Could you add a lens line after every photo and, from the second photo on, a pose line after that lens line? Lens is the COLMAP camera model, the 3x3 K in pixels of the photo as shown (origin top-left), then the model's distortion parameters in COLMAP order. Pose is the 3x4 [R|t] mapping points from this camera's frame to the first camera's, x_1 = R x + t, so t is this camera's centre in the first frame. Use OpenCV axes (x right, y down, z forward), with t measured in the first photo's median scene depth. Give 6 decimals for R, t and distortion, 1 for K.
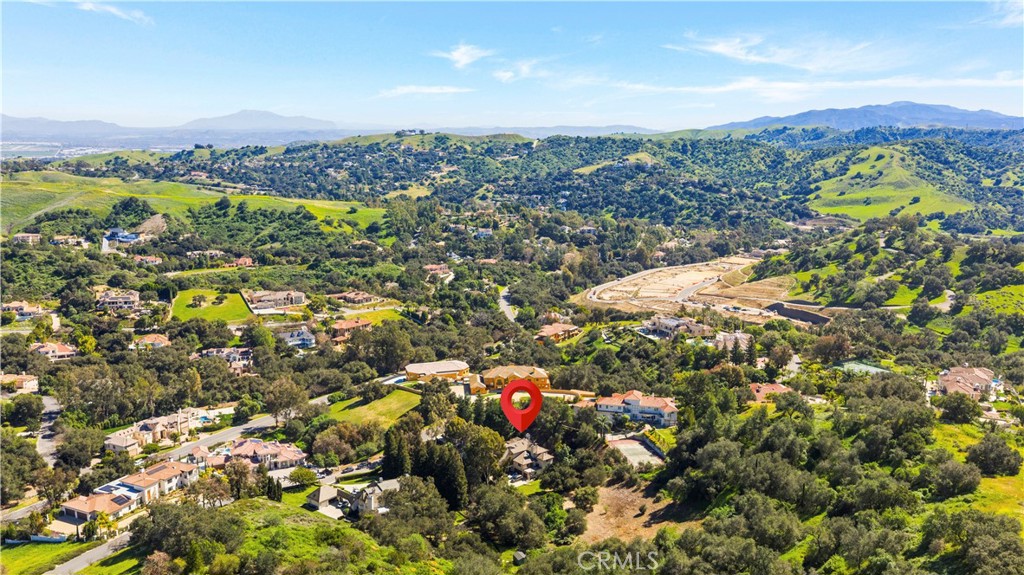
lens RADIAL K [[856.8, 0, 512.0], [0, 856.8, 287.5], [0, 0, 1]] dist [0.039946, -0.071599]
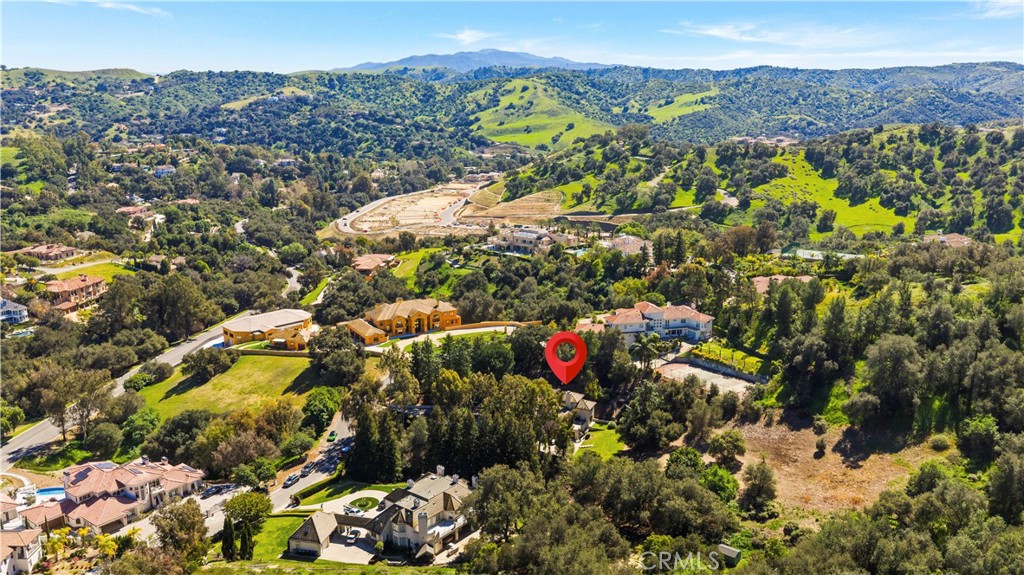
lens RADIAL K [[856.8, 0, 512.0], [0, 856.8, 287.5], [0, 0, 1]] dist [0.039946, -0.071599]
pose [[0.898735, -0.110582, 0.424319, -0.061618], [0.086617, 0.993382, 0.075425, 0.008695], [-0.429851, -0.031034, 0.902366, 0.079161]]
